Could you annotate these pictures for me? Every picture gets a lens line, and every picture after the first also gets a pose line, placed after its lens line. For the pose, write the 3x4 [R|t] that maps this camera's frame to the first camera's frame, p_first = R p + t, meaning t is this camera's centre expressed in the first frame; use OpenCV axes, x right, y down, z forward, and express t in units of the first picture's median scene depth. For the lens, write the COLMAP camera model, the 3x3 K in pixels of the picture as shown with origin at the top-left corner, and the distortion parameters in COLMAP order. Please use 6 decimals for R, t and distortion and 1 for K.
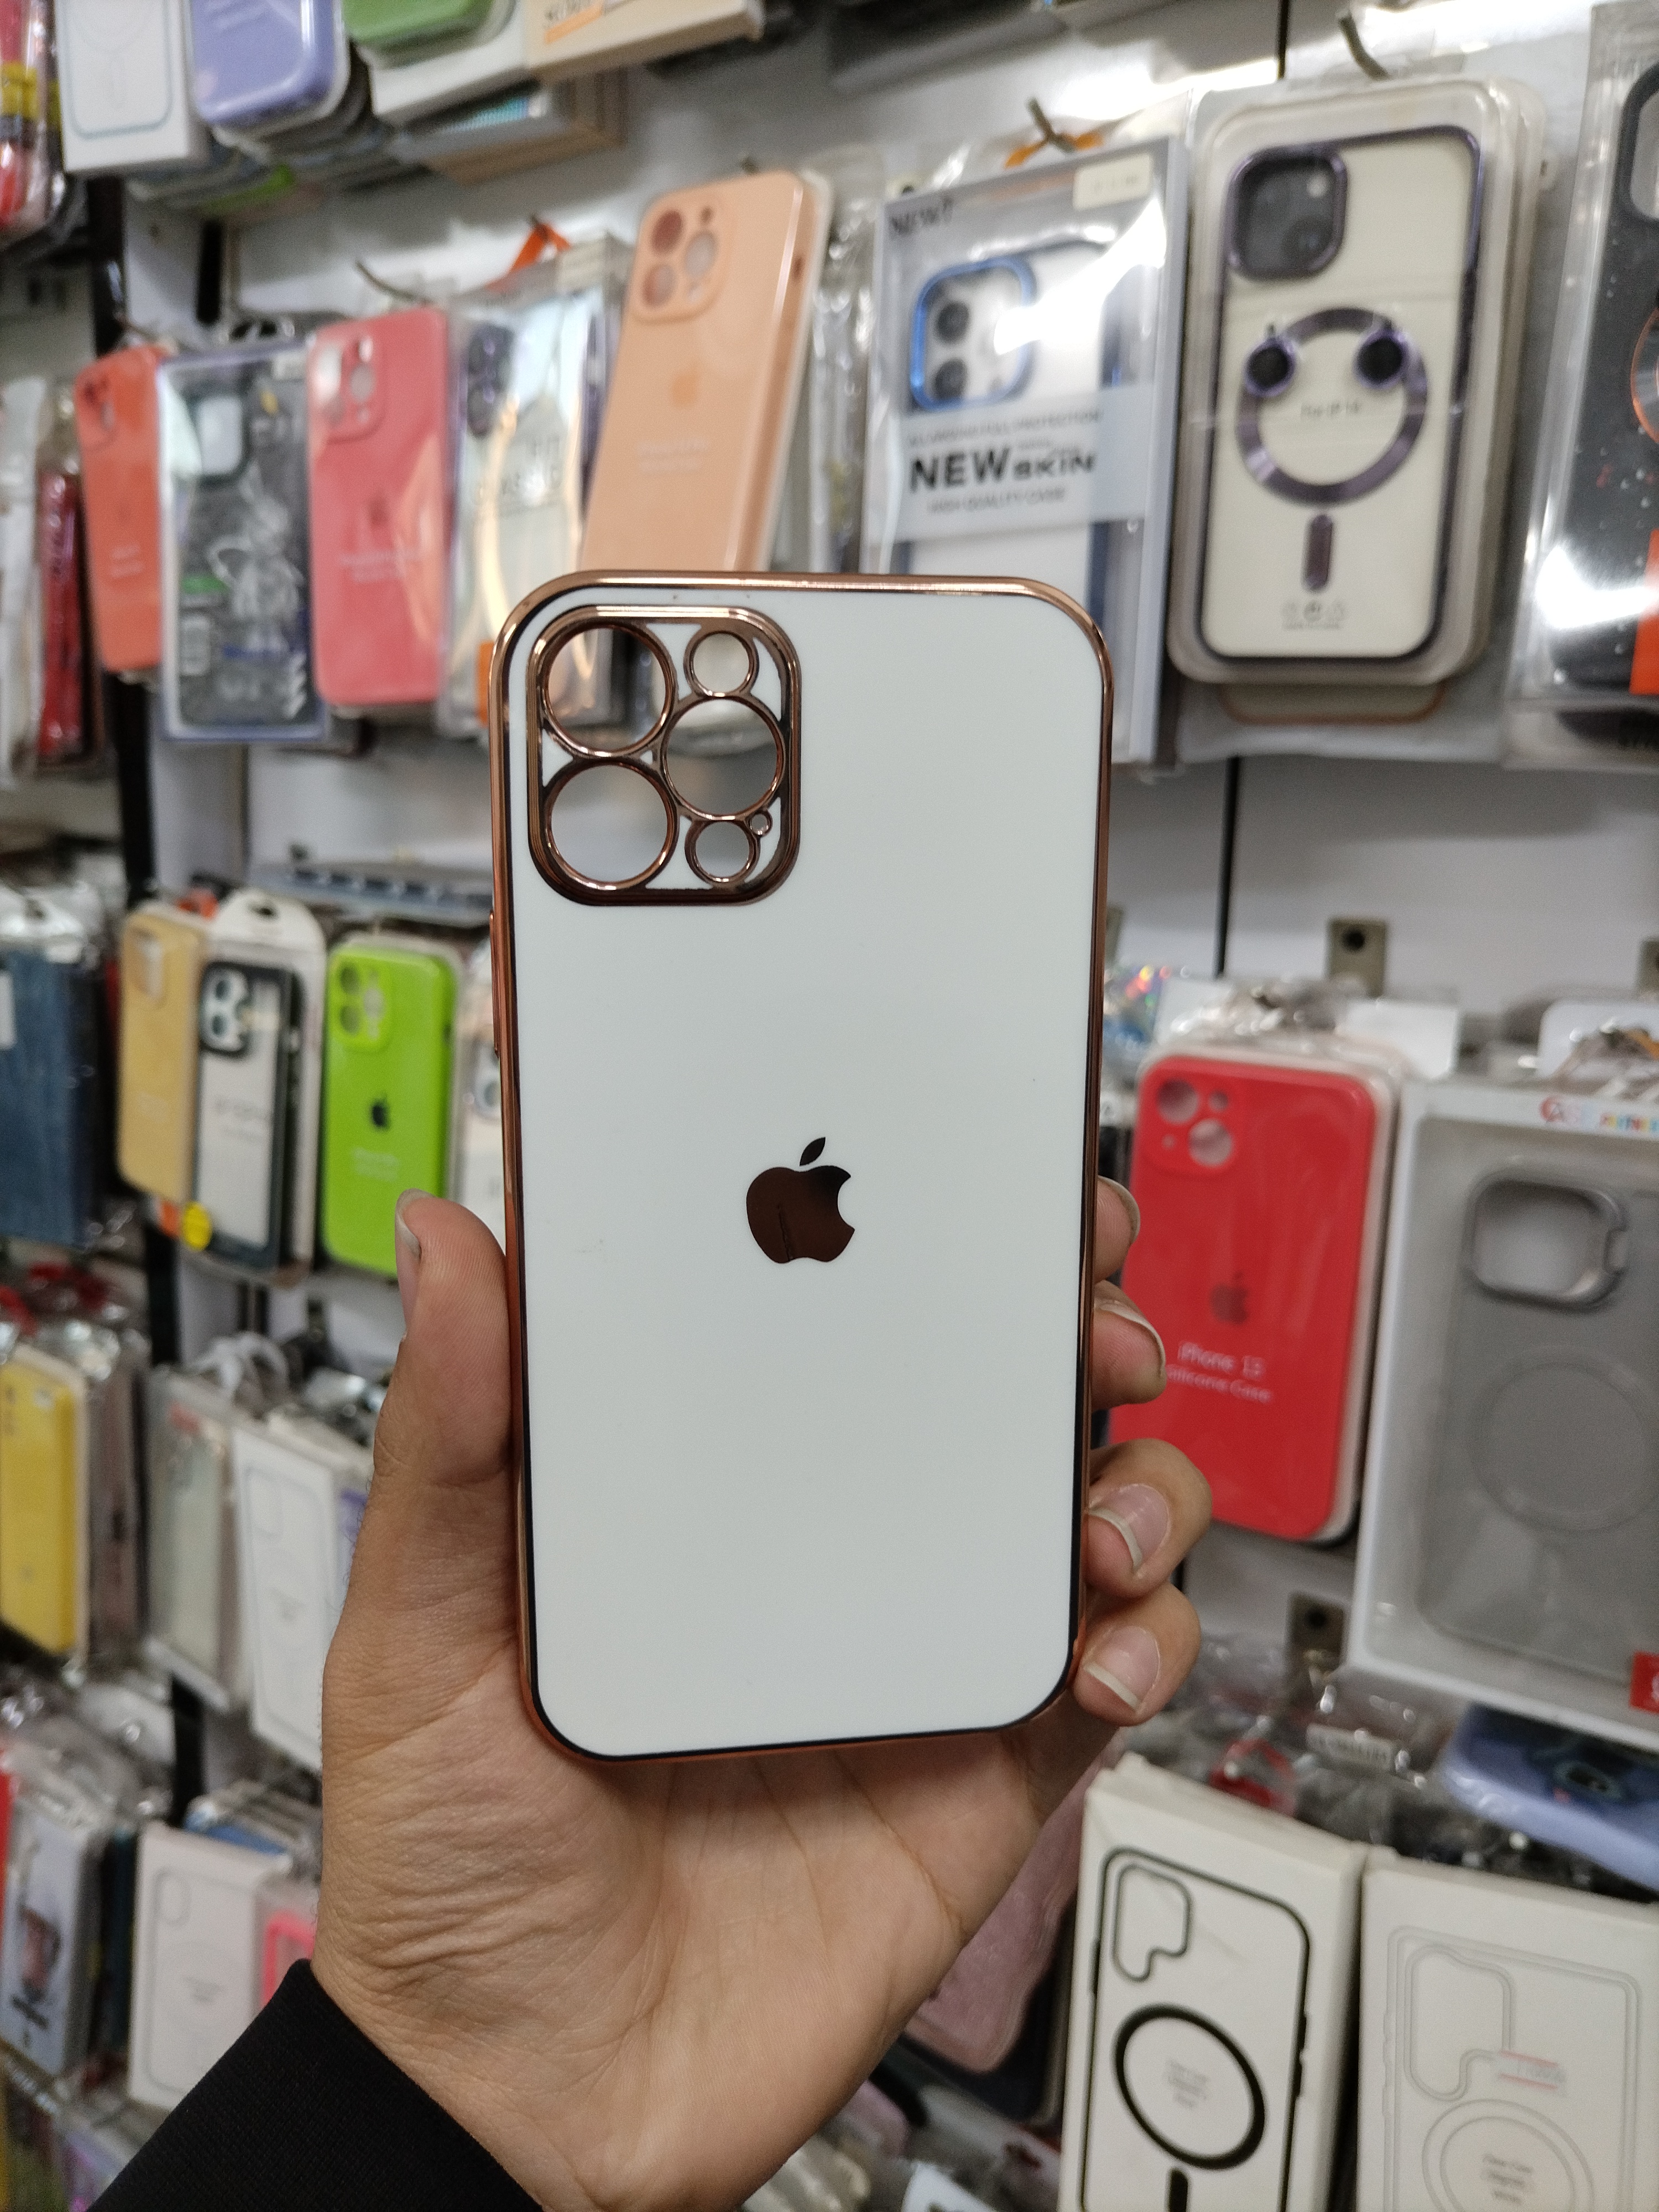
lens RADIAL K [[1684.7, 0, 823.3], [0, 1684.7, 1114.0], [0, 0, 1]] dist [-0.017383, 0.000254]
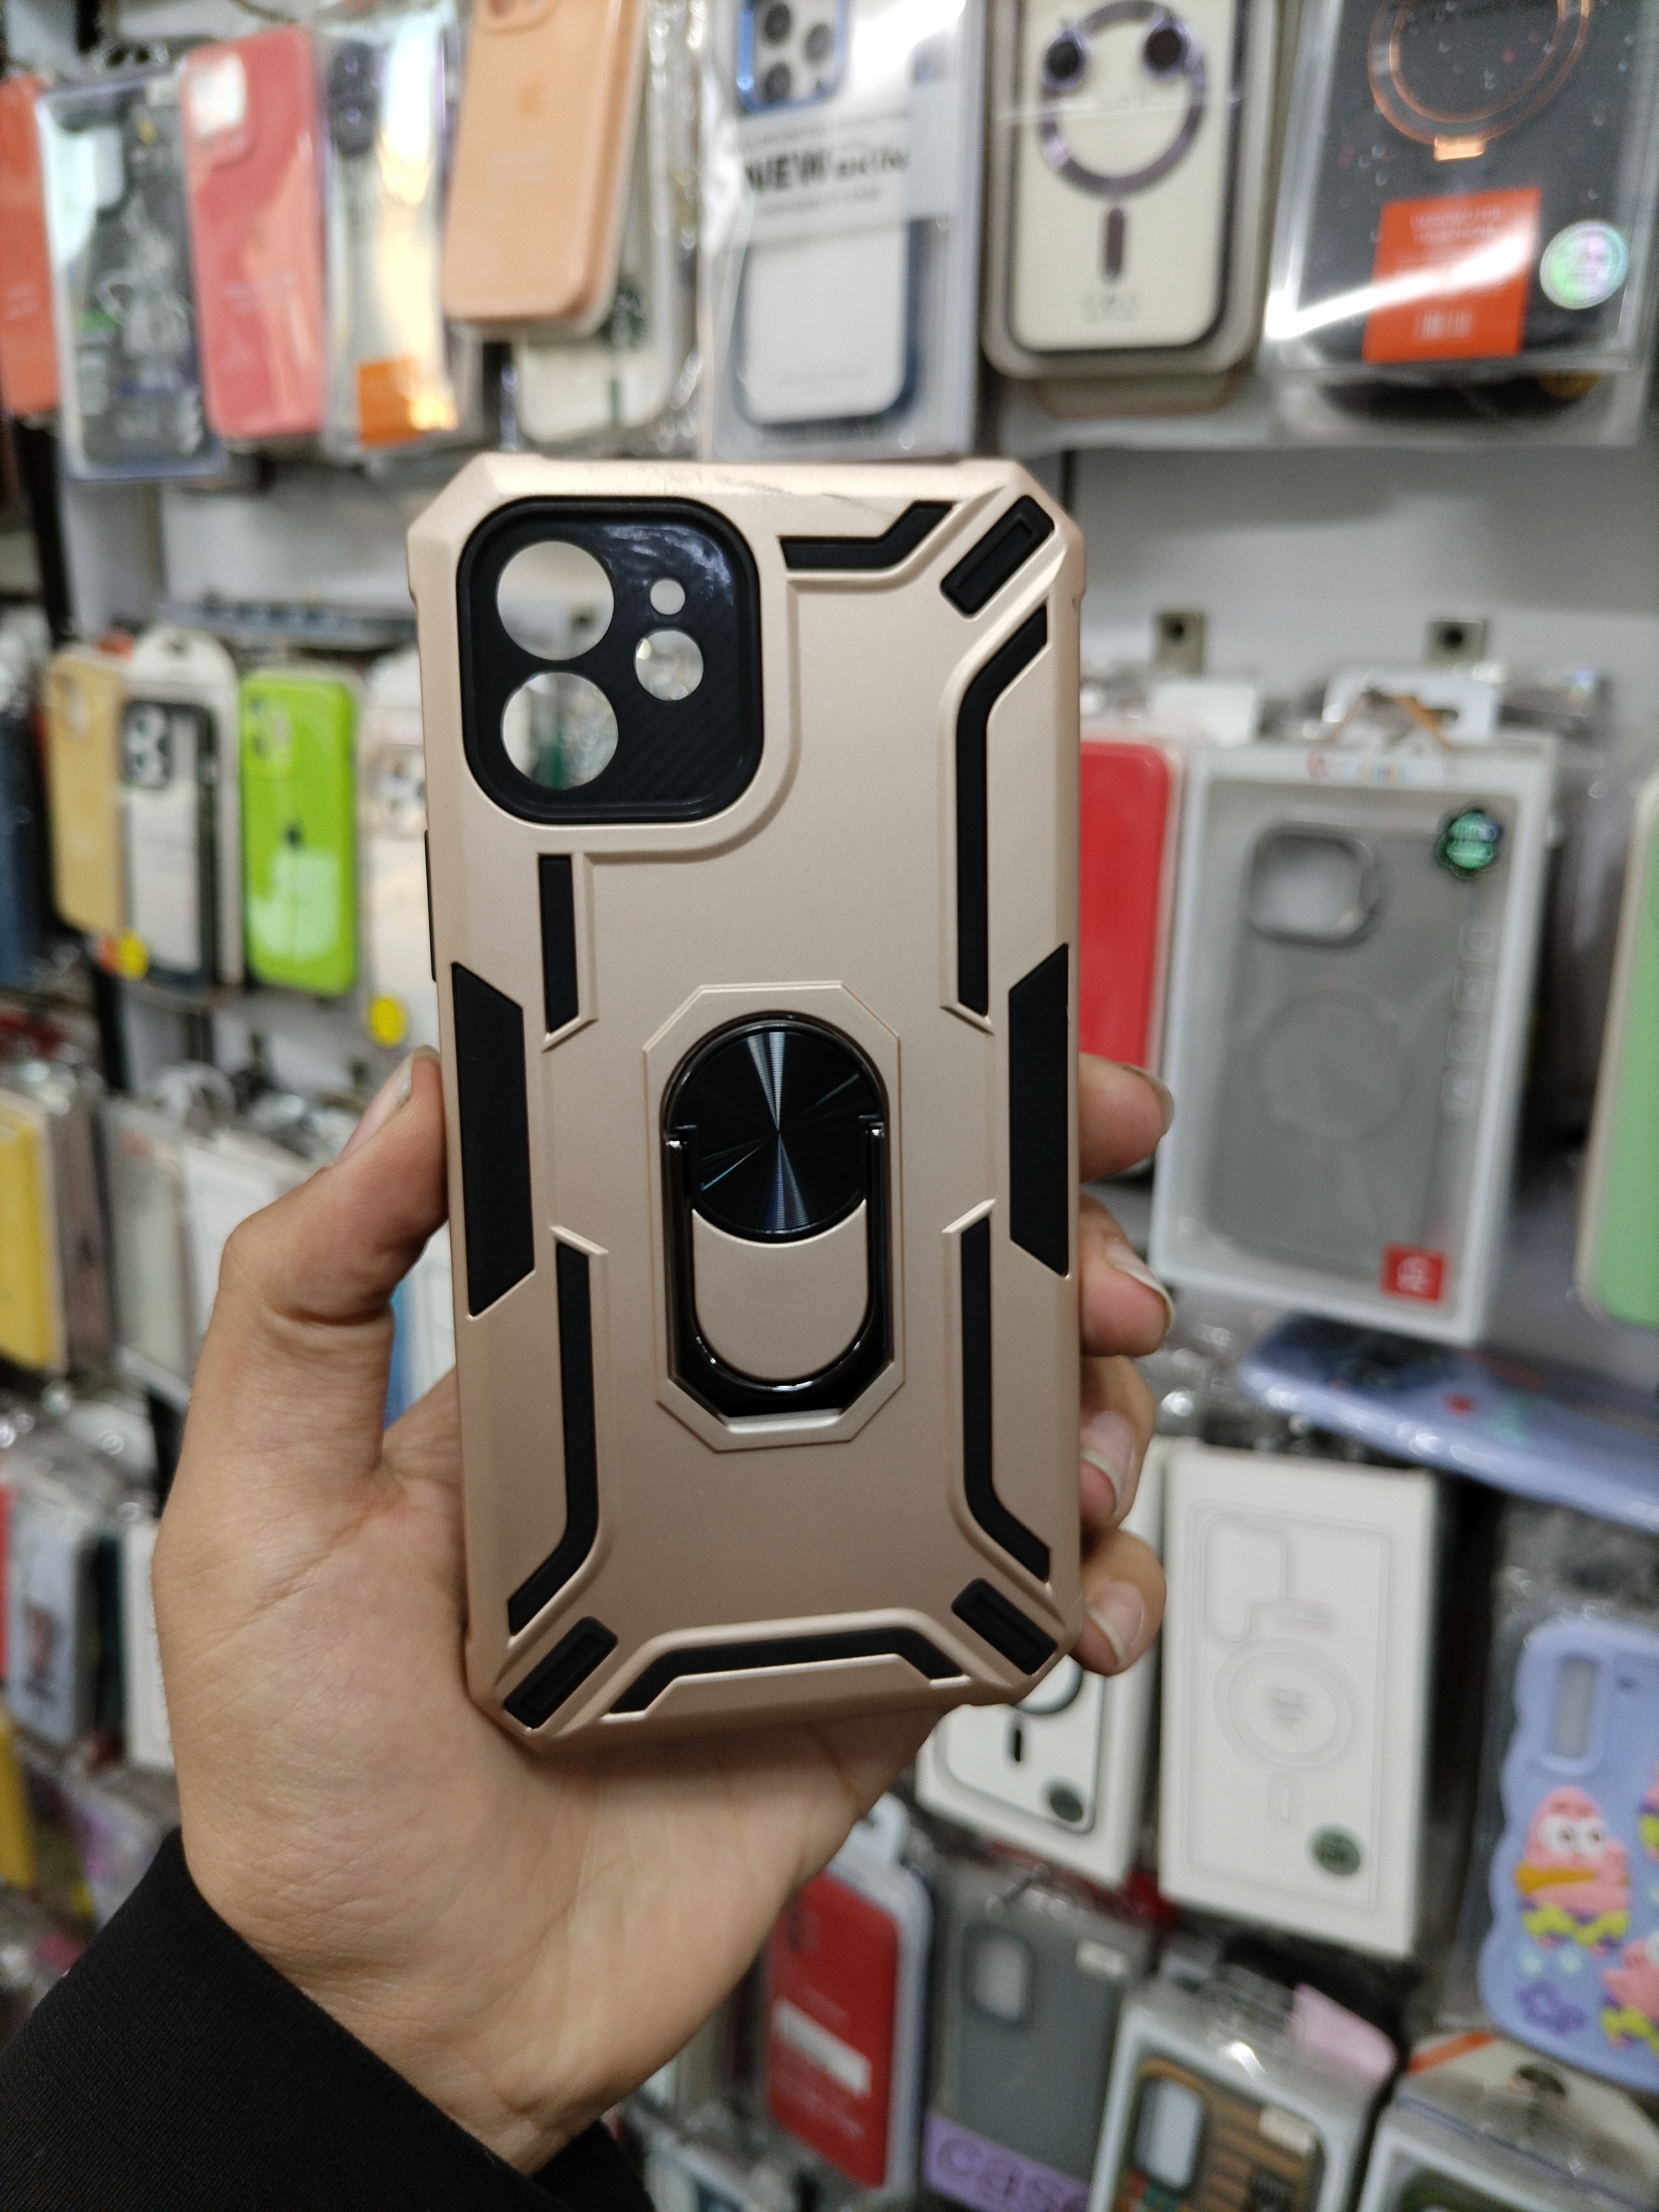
lens RADIAL K [[1684.7, 0, 832.3], [0, 1684.7, 1106.0], [0, 0, 1]] dist [-0.017383, 0.000254]
pose [[0.999693, -0.022273, 0.010866, 0.064765], [0.020896, 0.993302, 0.113641, 0.059656], [-0.013324, -0.113379, 0.993463, -0.083195]]
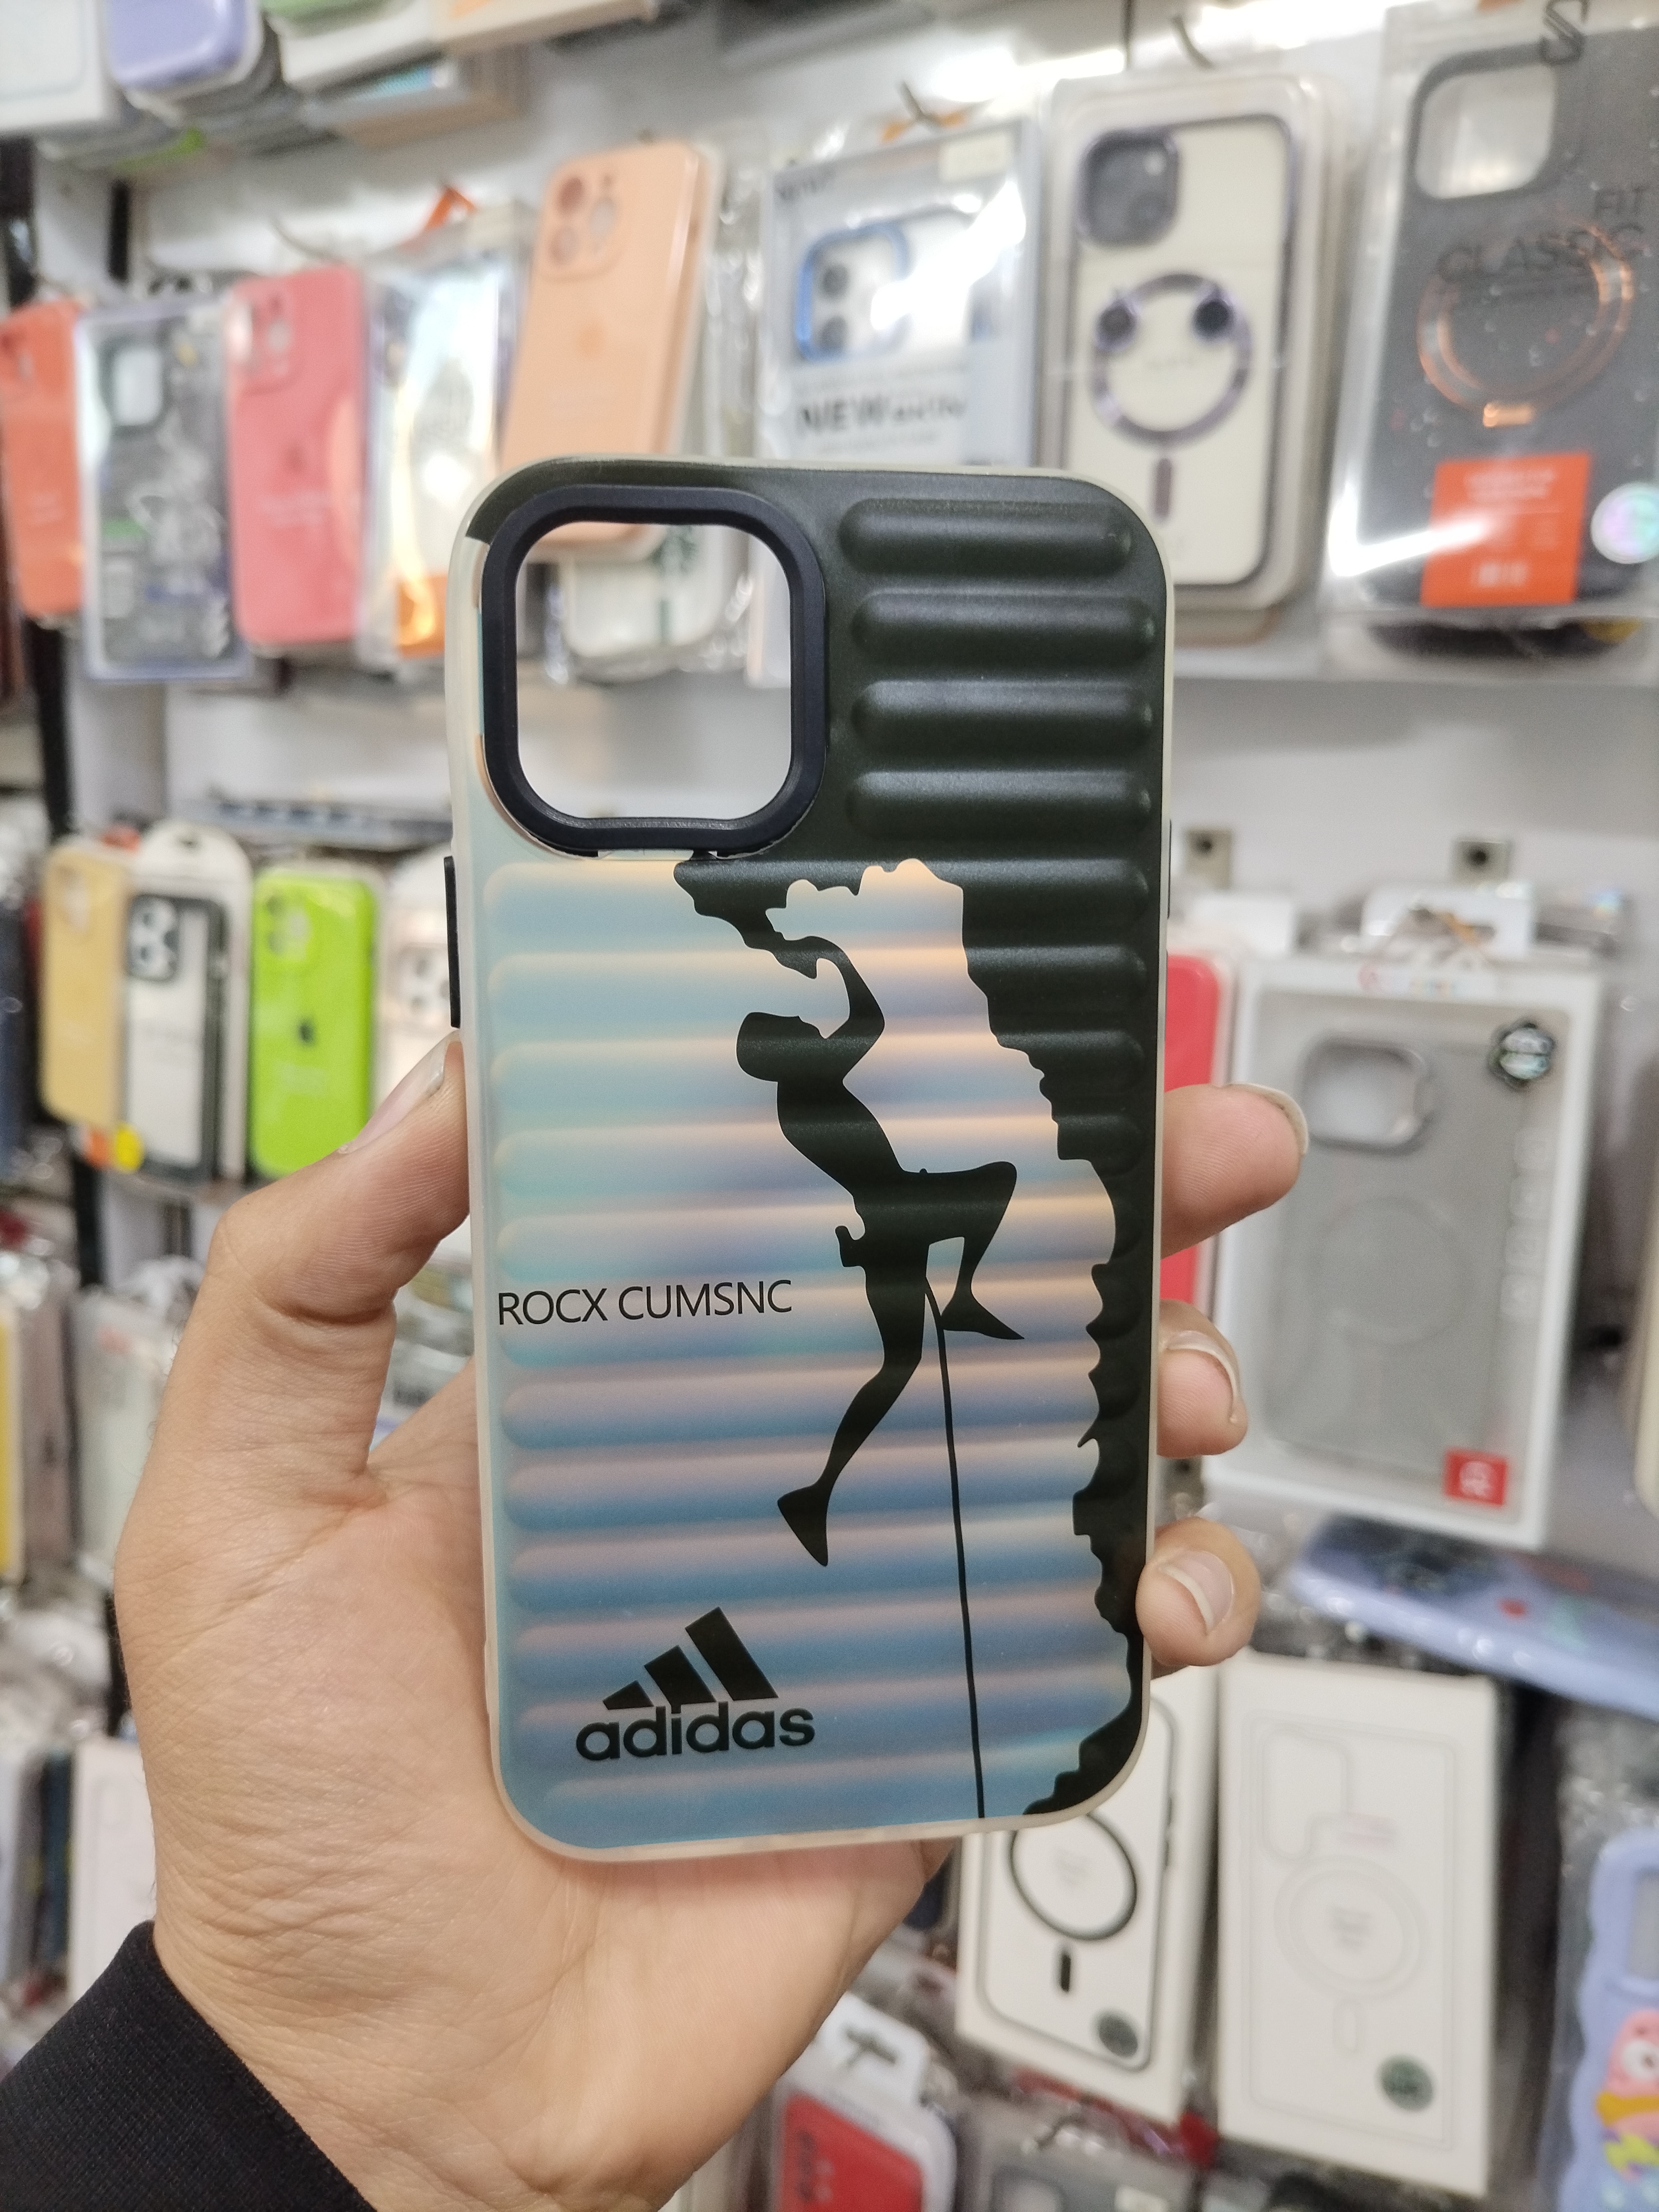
lens RADIAL K [[1684.7, 0, 830.4], [0, 1684.7, 1106.4], [0, 0, 1]] dist [-0.017383, 0.000254]
pose [[0.997781, -0.017472, 0.064248, -0.004835], [0.016902, 0.999813, 0.009393, 0.045818], [-0.064401, -0.008287, 0.997890, -0.080618]]
